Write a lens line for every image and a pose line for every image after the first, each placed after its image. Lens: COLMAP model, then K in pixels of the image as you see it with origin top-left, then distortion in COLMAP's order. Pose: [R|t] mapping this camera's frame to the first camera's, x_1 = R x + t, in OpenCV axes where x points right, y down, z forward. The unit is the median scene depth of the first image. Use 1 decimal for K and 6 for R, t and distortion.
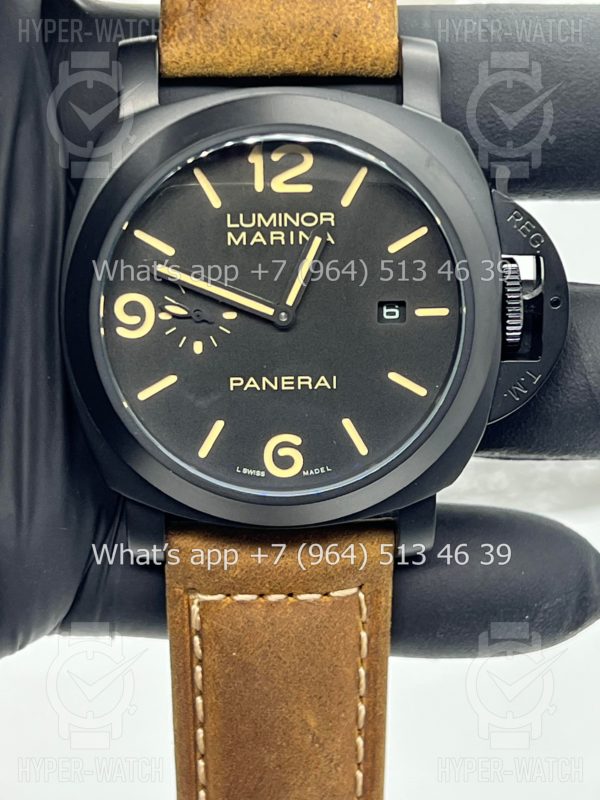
lens RADIAL K [[1789.8, 0, 281.0], [0, 1789.8, 394.3], [0, 0, 1]] dist [0.261626, 0.000000]
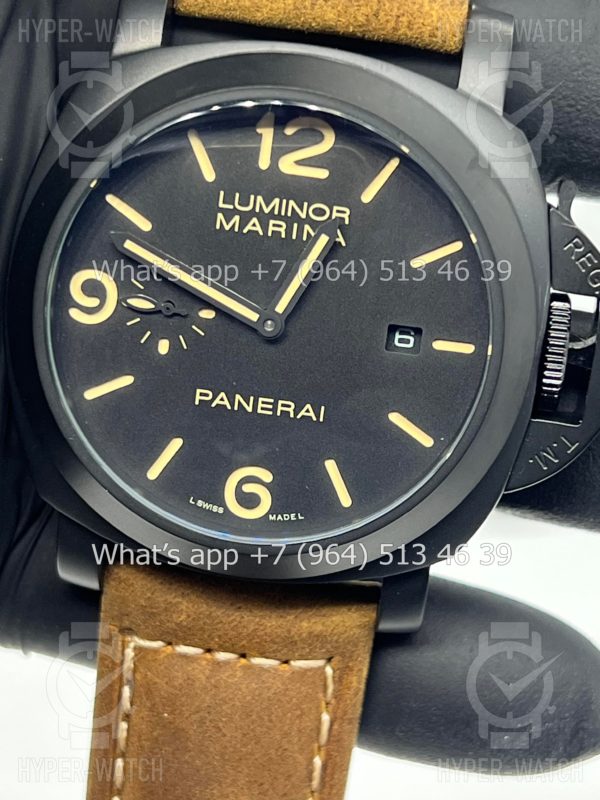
lens RADIAL K [[1789.8, 0, 293.7], [0, 1789.8, 388.5], [0, 0, 1]] dist [0.261626, 0.000000]
pose [[0.985210, 0.152459, -0.078217, 0.078996], [-0.151444, 0.988287, 0.018781, -0.031455], [0.080164, -0.006658, 0.996759, 0.184622]]
